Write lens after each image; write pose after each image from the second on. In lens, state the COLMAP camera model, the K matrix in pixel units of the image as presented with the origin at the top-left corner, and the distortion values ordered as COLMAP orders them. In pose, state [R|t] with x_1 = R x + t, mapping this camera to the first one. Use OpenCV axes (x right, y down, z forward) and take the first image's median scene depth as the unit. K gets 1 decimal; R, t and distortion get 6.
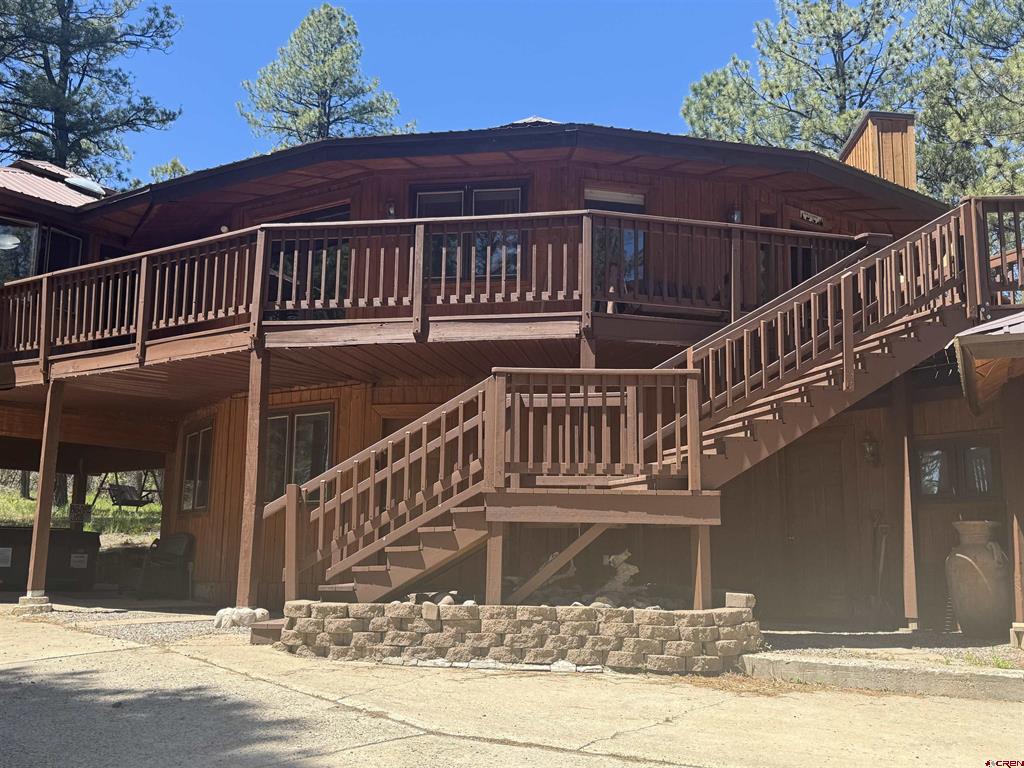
lens RADIAL K [[1126.1, 0, 516.1], [0, 1126.1, 390.1], [0, 0, 1]] dist [0.239052, 0.000000]
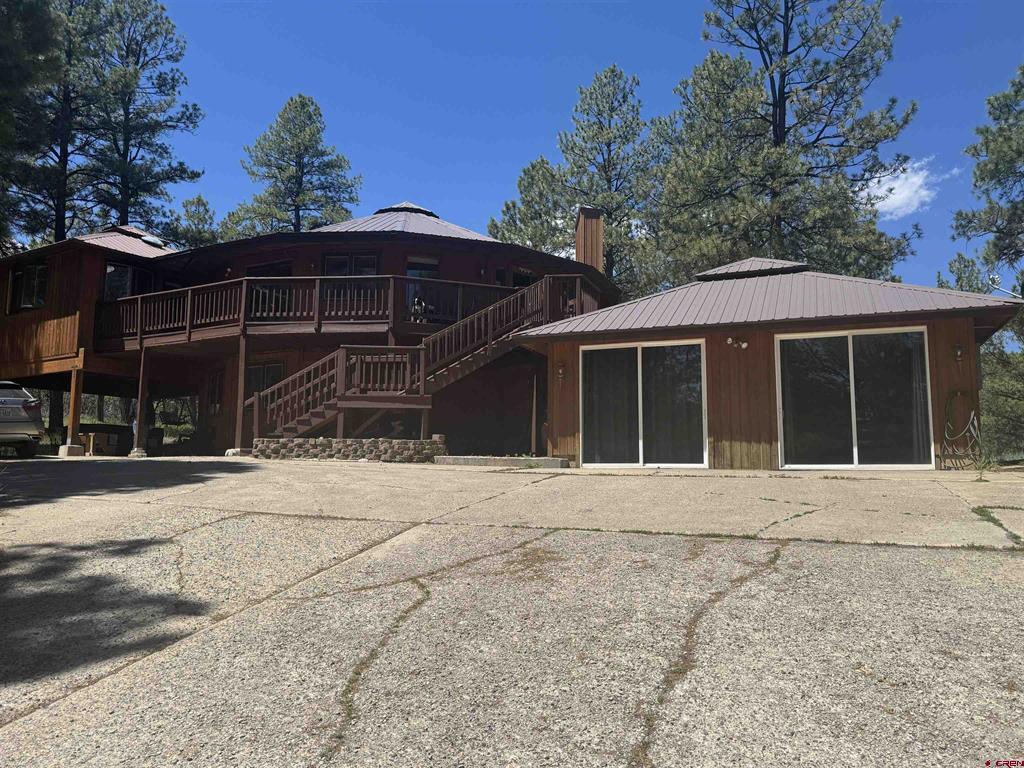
lens RADIAL K [[776.4, 0, 509.2], [0, 776.4, 384.0], [0, 0, 1]] dist [0.119129, 0.000119]
pose [[0.996426, 0.001206, 0.084466, 0.156961], [-0.004798, 0.999092, 0.042337, -0.007435], [-0.084338, -0.042591, 0.995527, -0.564088]]
